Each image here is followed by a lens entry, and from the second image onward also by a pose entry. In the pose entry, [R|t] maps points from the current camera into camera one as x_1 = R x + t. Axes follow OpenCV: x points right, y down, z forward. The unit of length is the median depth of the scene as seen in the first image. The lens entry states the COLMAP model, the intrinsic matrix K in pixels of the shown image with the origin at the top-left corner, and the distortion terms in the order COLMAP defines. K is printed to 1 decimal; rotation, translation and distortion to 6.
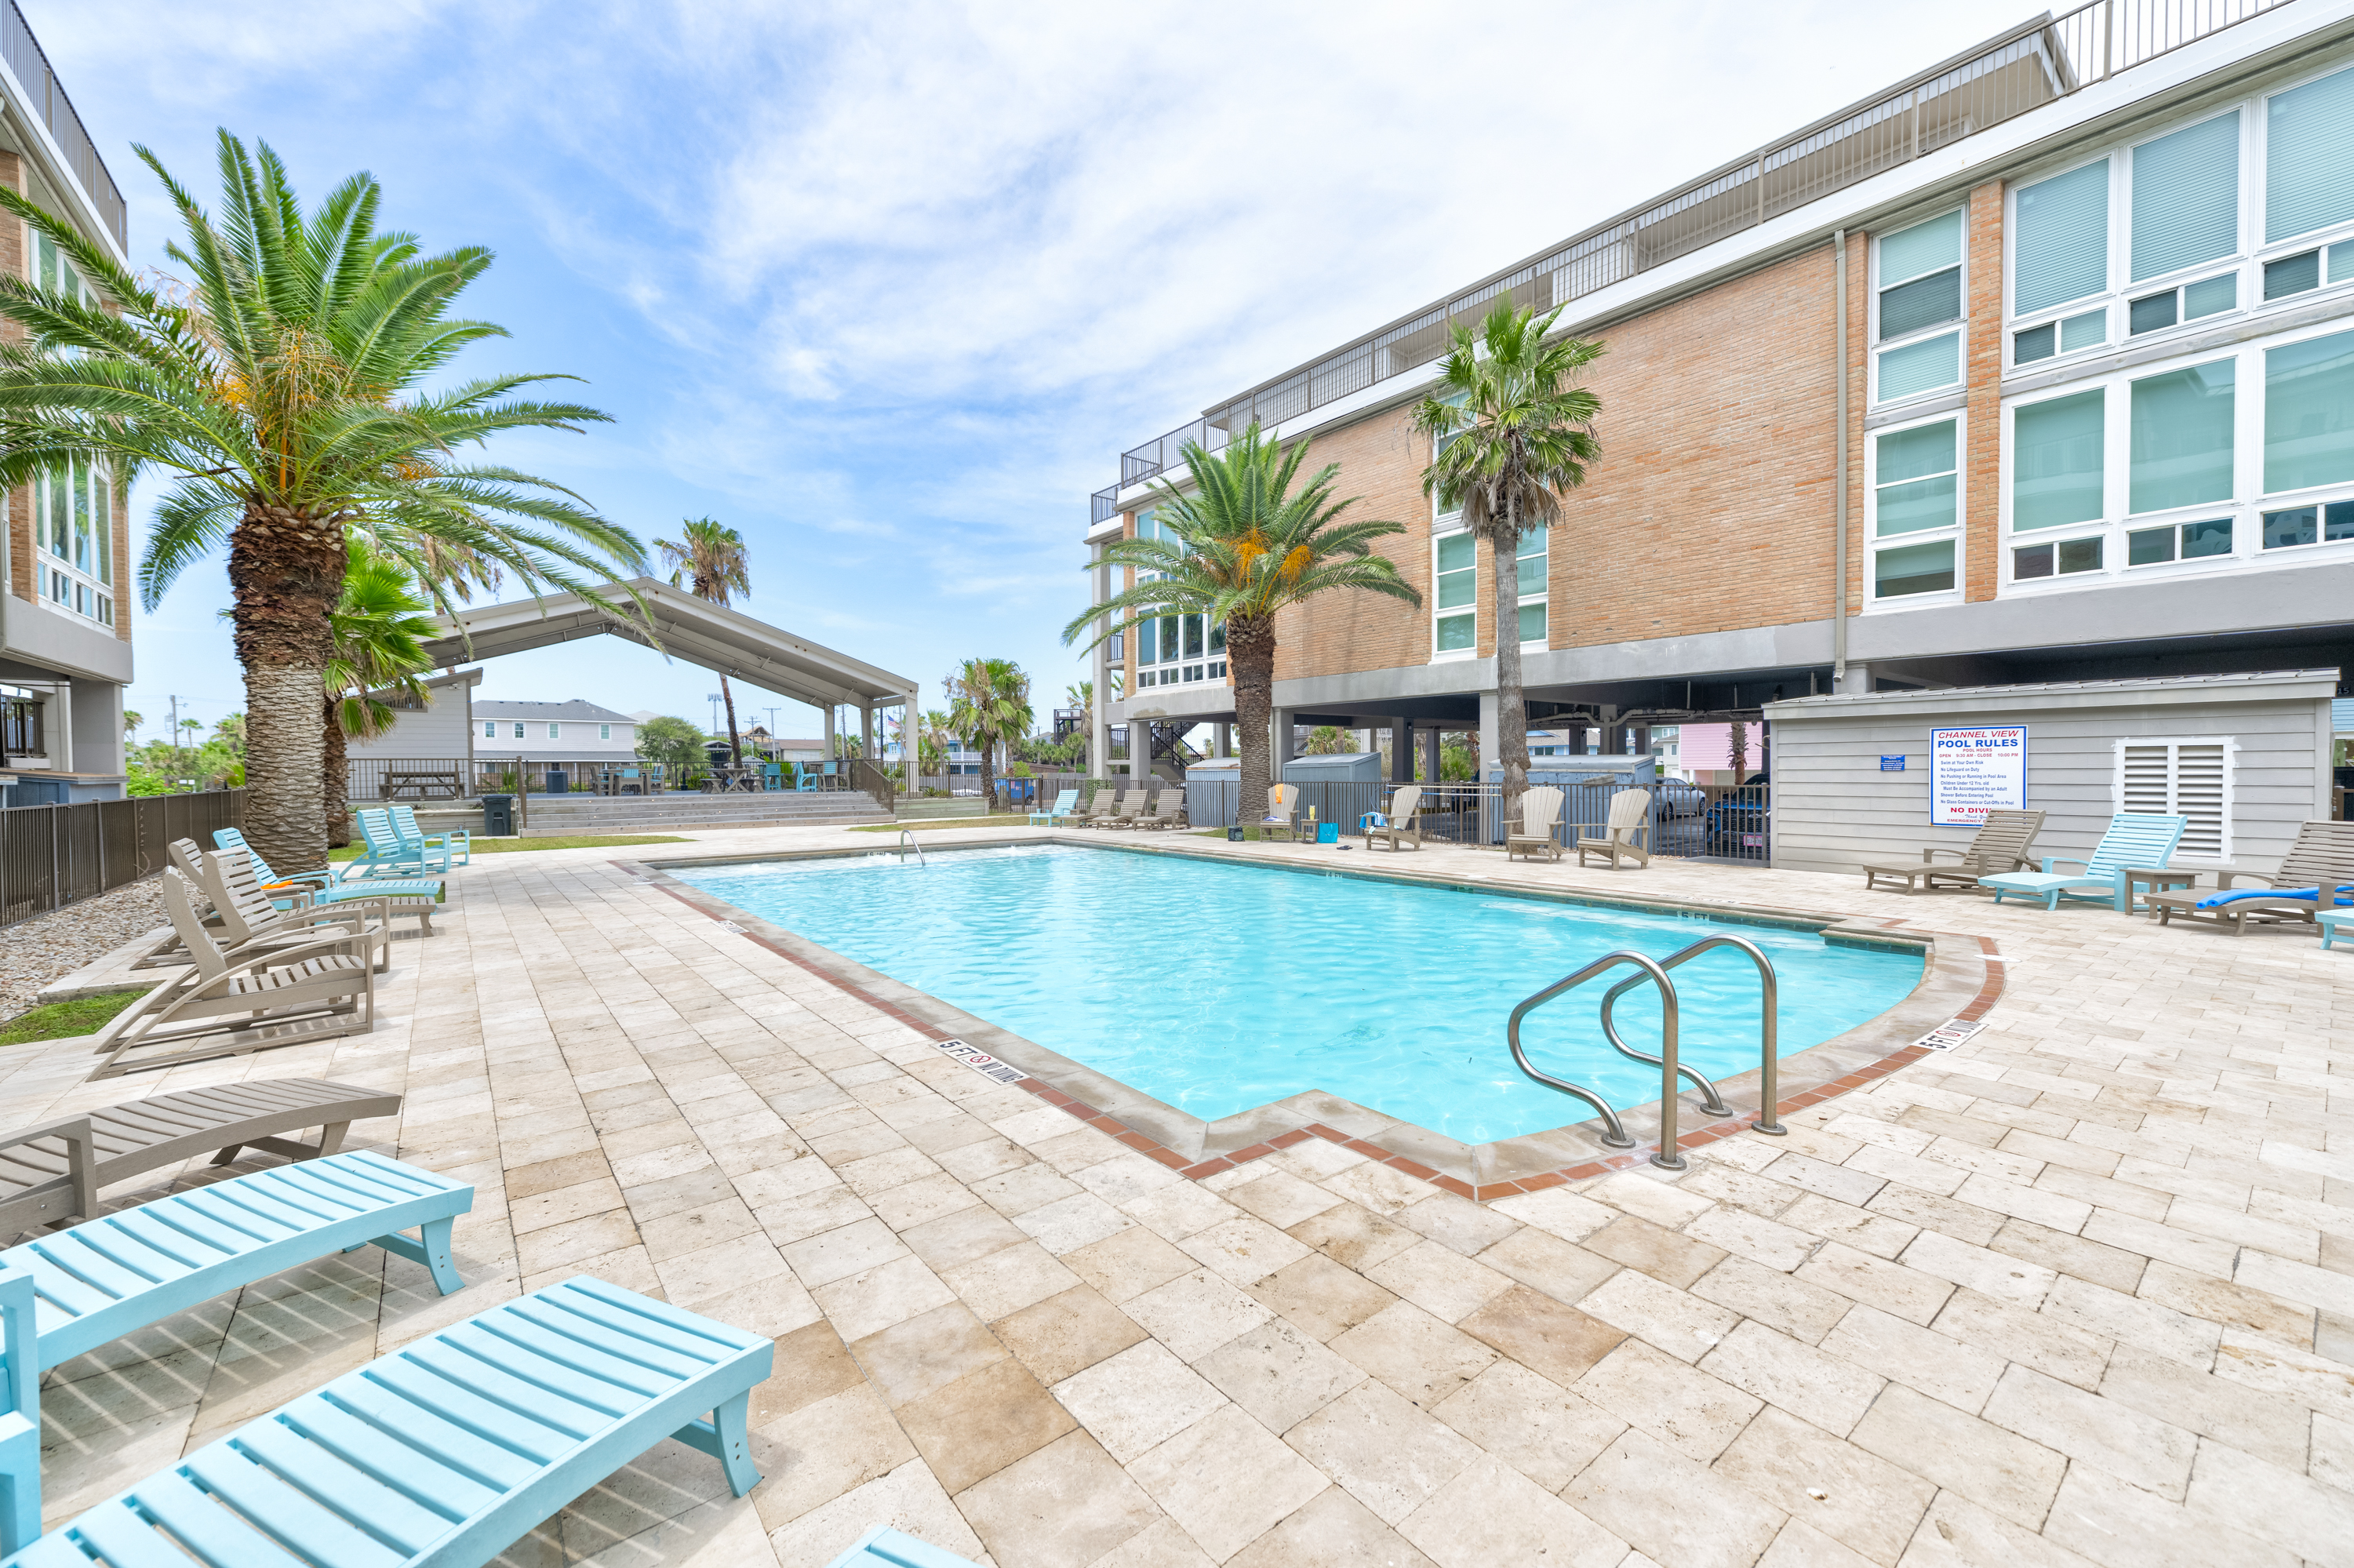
lens RADIAL K [[931.4, 0, 1177.0], [0, 931.4, 784.0], [0, 0, 1]] dist [0.000552, 0.000712]
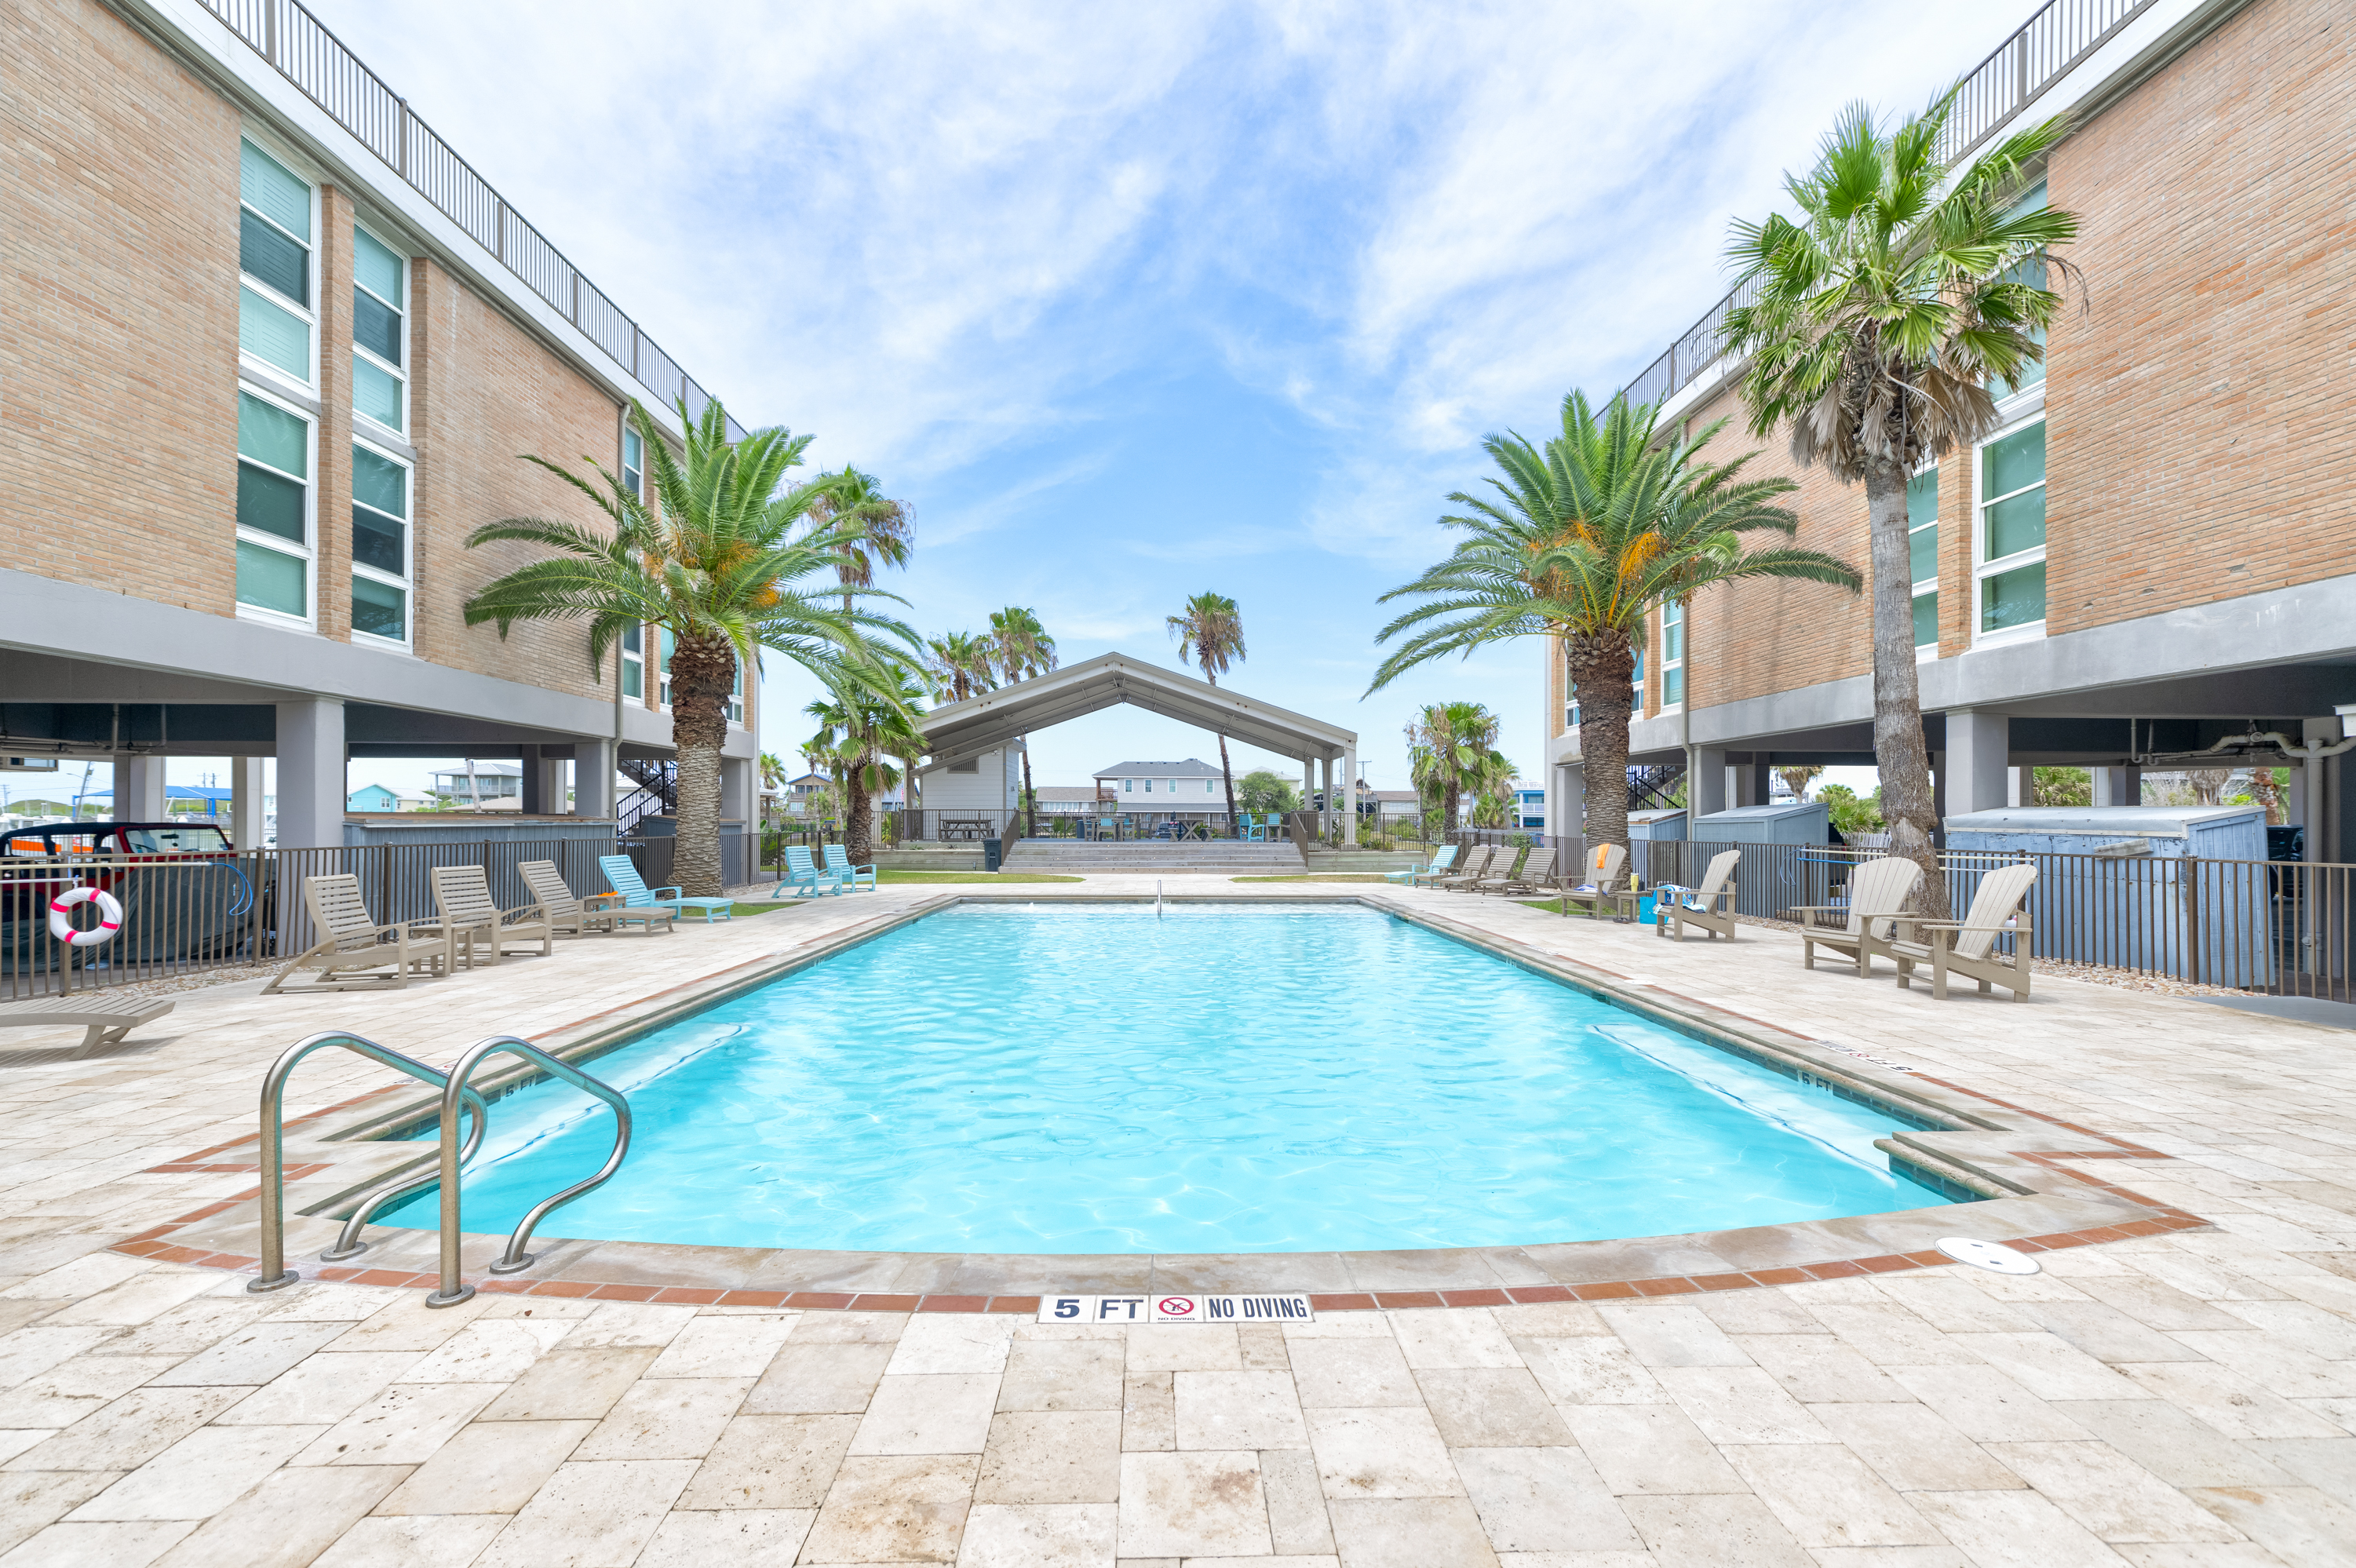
lens RADIAL K [[965.2, 0, 1176.6], [0, 965.2, 829.7], [0, 0, 1]] dist [0.007546, -0.005747]
pose [[0.800585, 0.014099, -0.599053, 0.265960], [-0.018210, 0.999834, -0.000804, -0.004221], [0.598942, 0.011552, 0.800709, 0.120157]]
